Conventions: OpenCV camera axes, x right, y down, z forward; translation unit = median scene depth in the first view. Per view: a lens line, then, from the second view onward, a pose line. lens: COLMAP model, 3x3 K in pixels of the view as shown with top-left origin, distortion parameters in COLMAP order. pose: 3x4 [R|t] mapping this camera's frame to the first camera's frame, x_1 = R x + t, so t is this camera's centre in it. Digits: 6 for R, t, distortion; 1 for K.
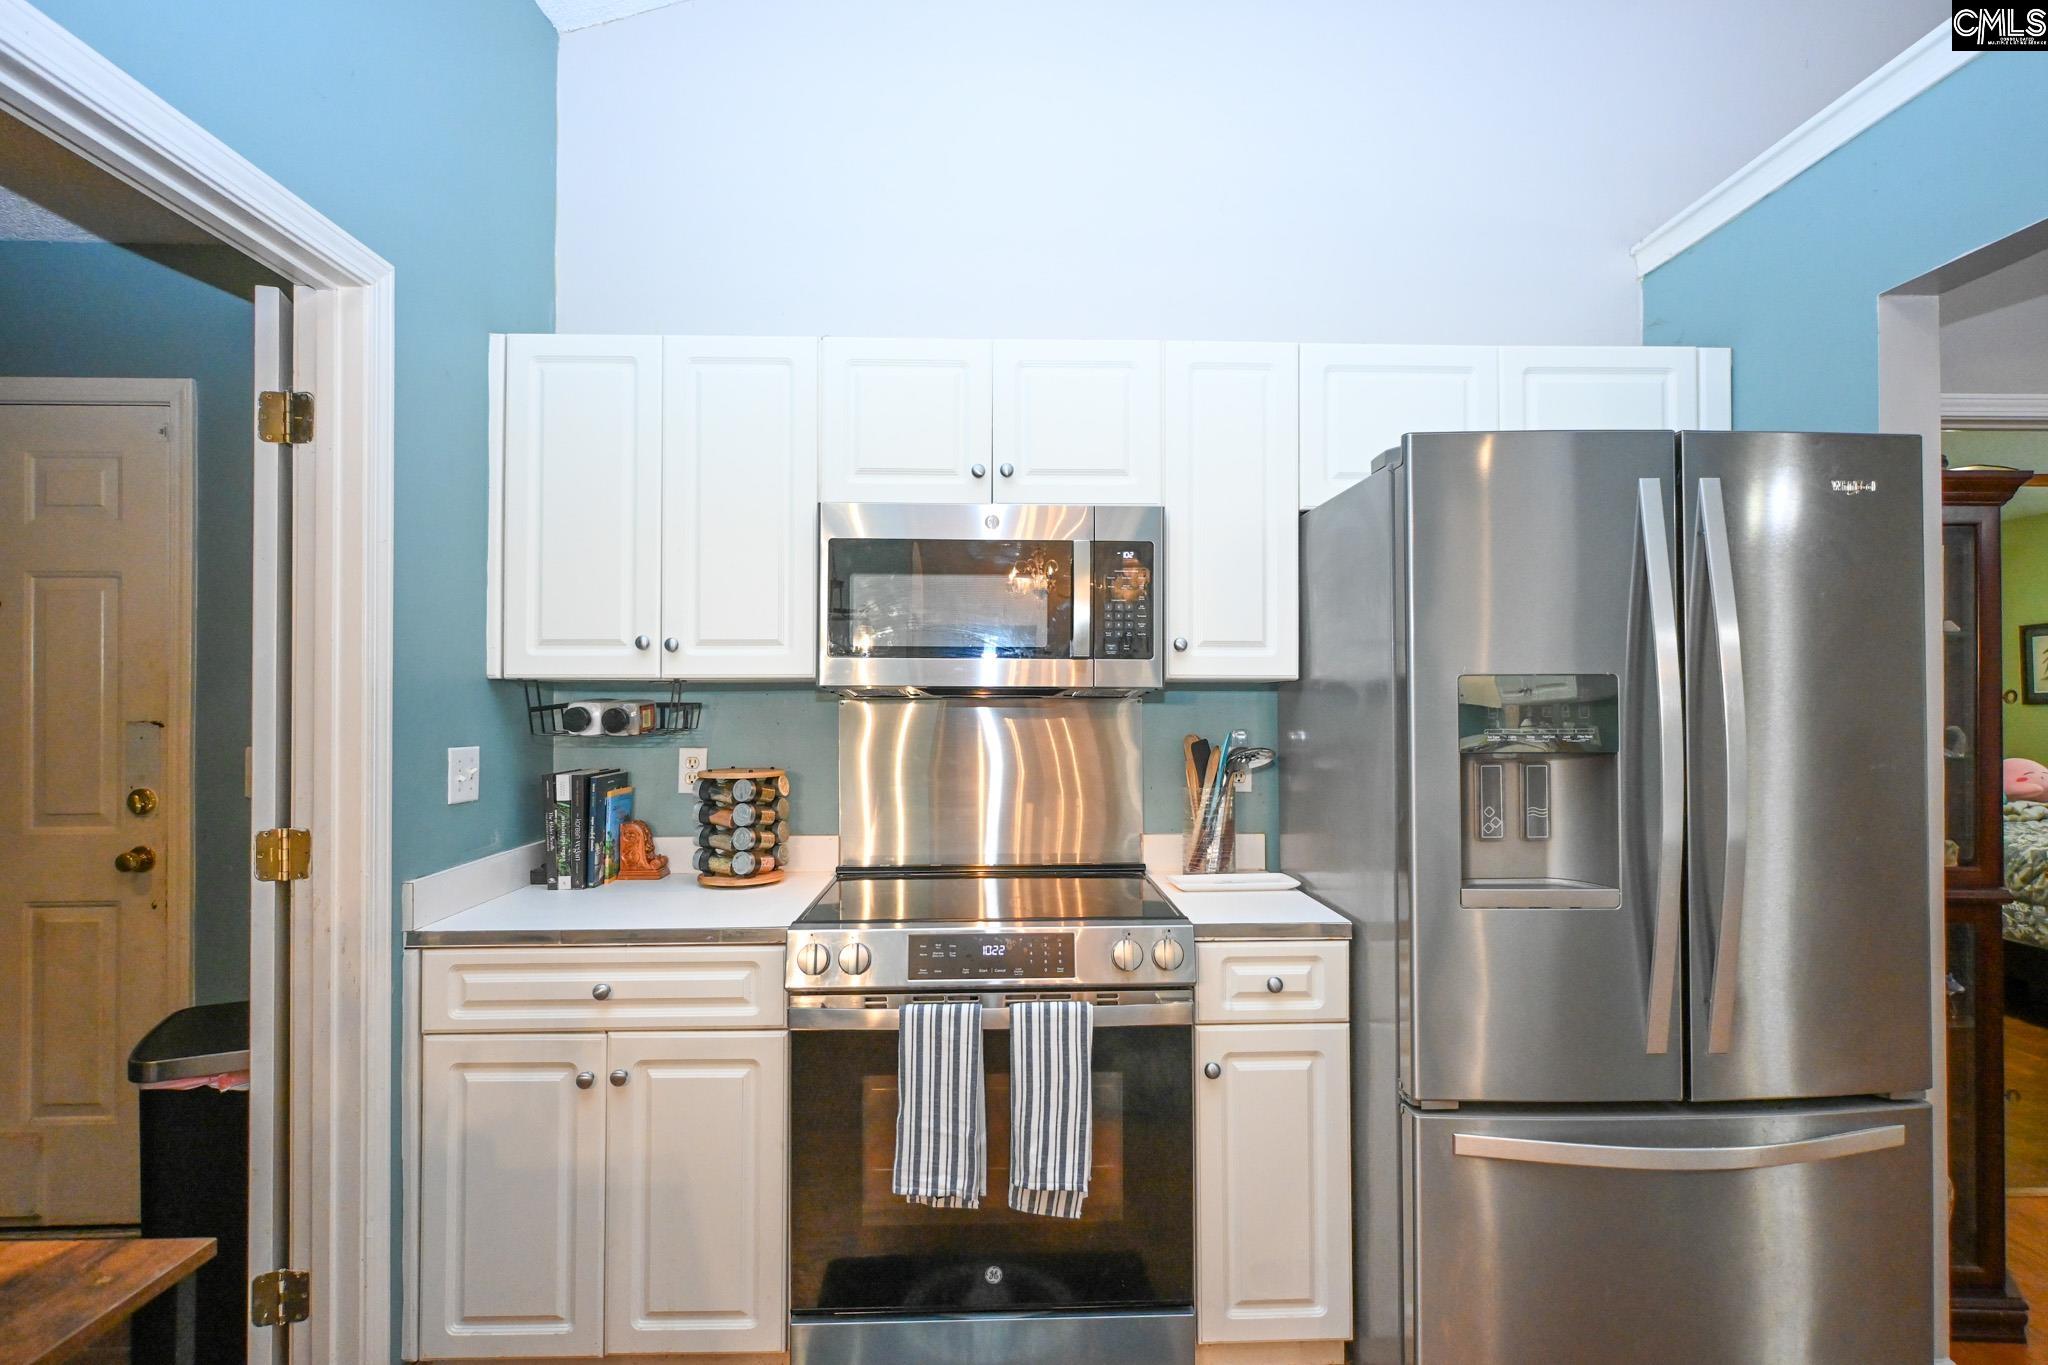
lens RADIAL K [[1012.8, 0, 1022.1], [0, 1012.8, 693.9], [0, 0, 1]] dist [-0.001013, -0.000066]
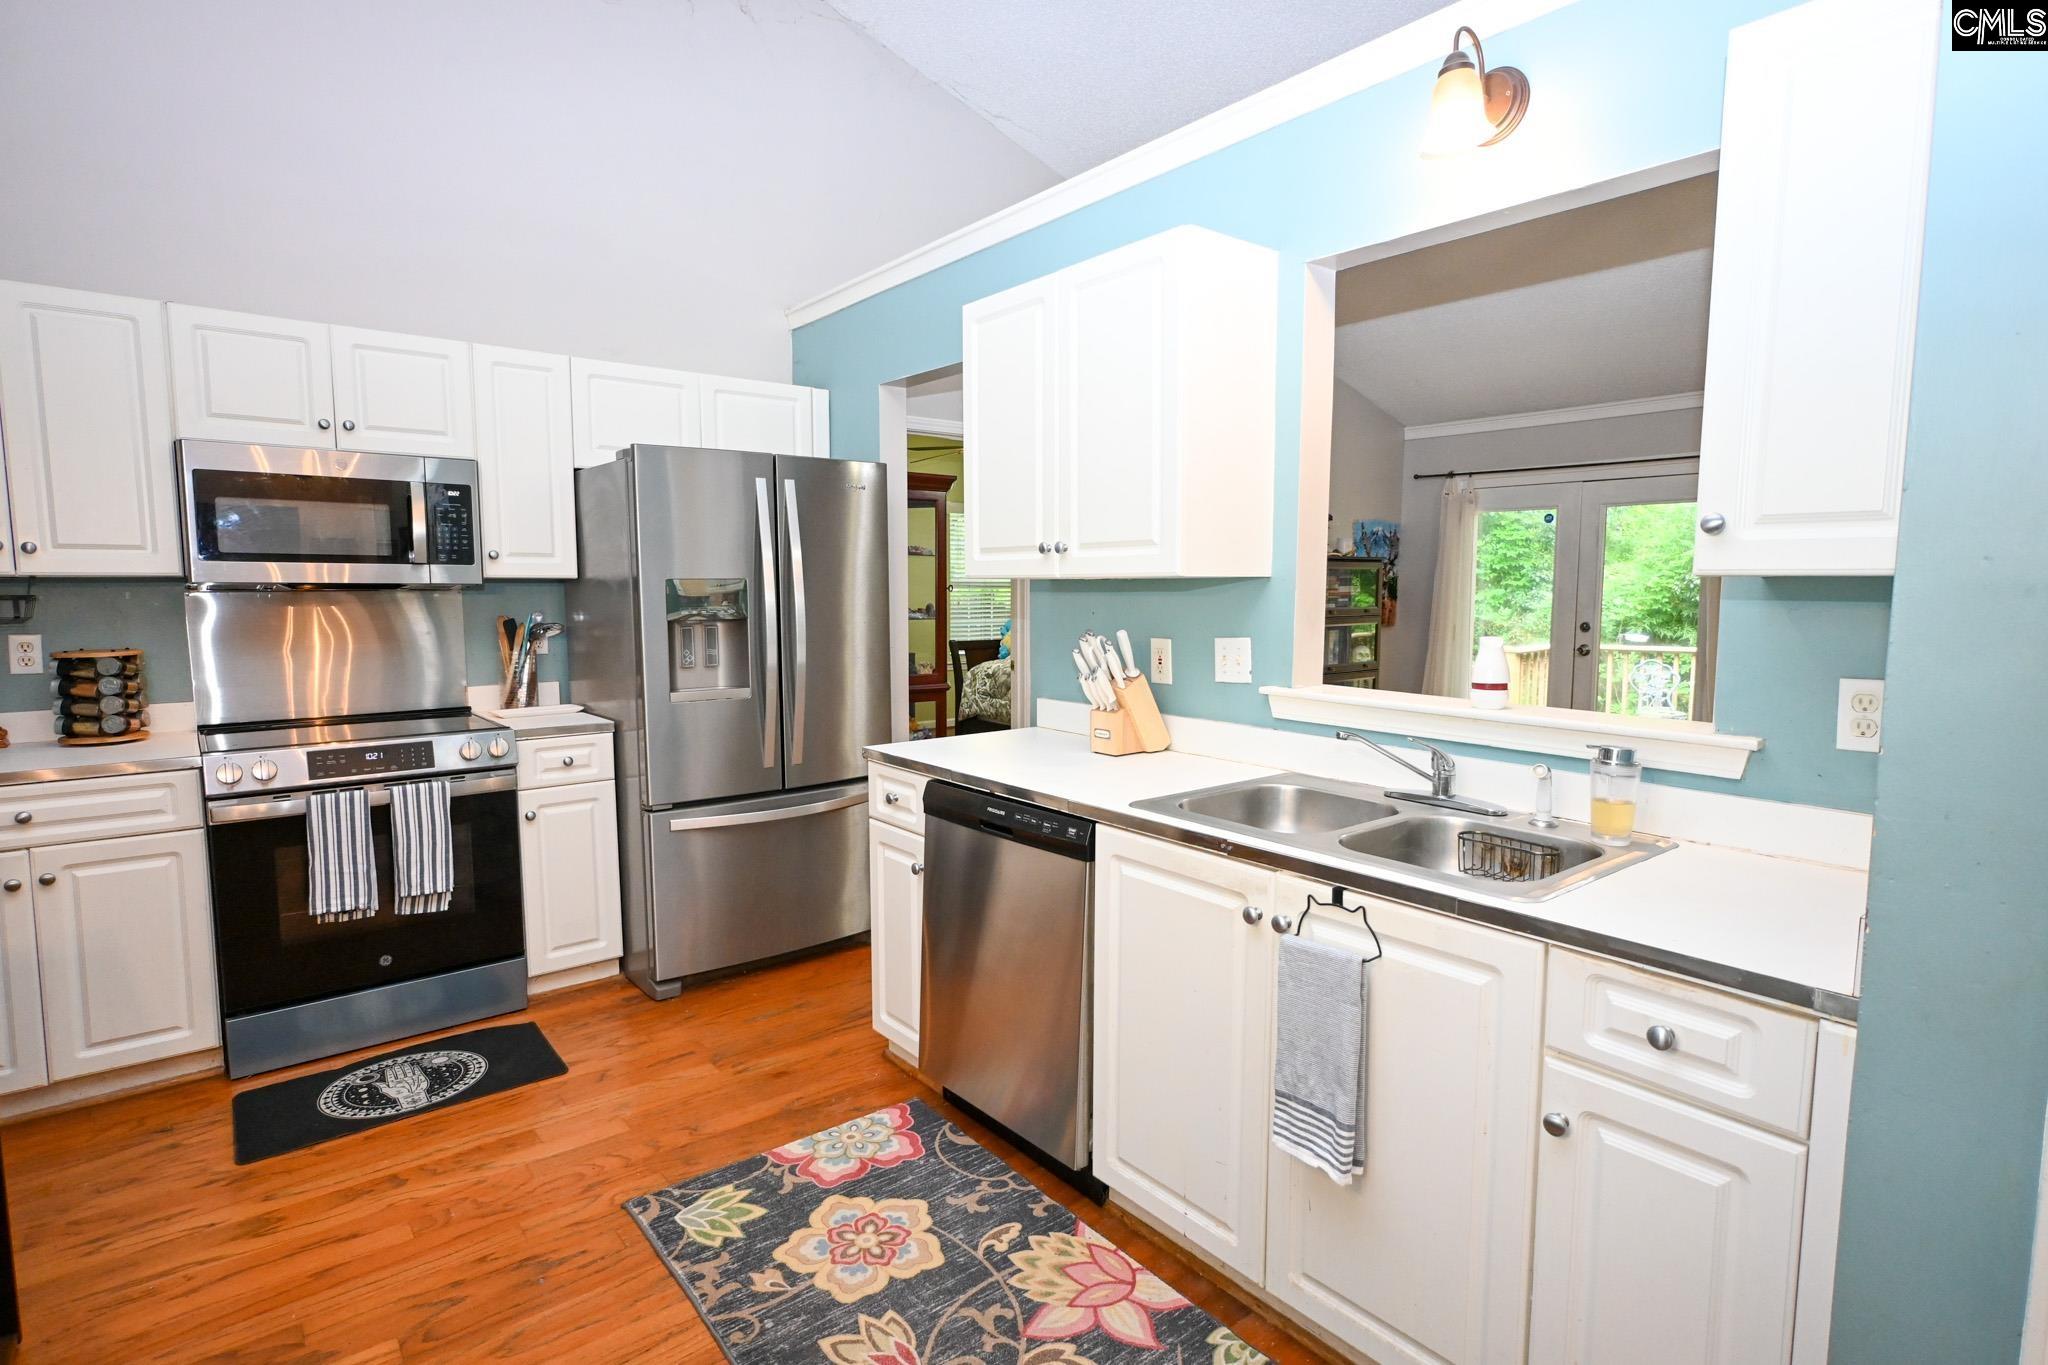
lens RADIAL K [[1039.4, 0, 1029.7], [0, 1039.4, 683.8], [0, 0, 1]] dist [0.000200, 0.001245]
pose [[0.789904, -0.057663, 0.610514, -0.173625], [-0.005081, 0.994920, 0.100543, -0.018142], [-0.613210, -0.082521, 0.785598, -0.738887]]
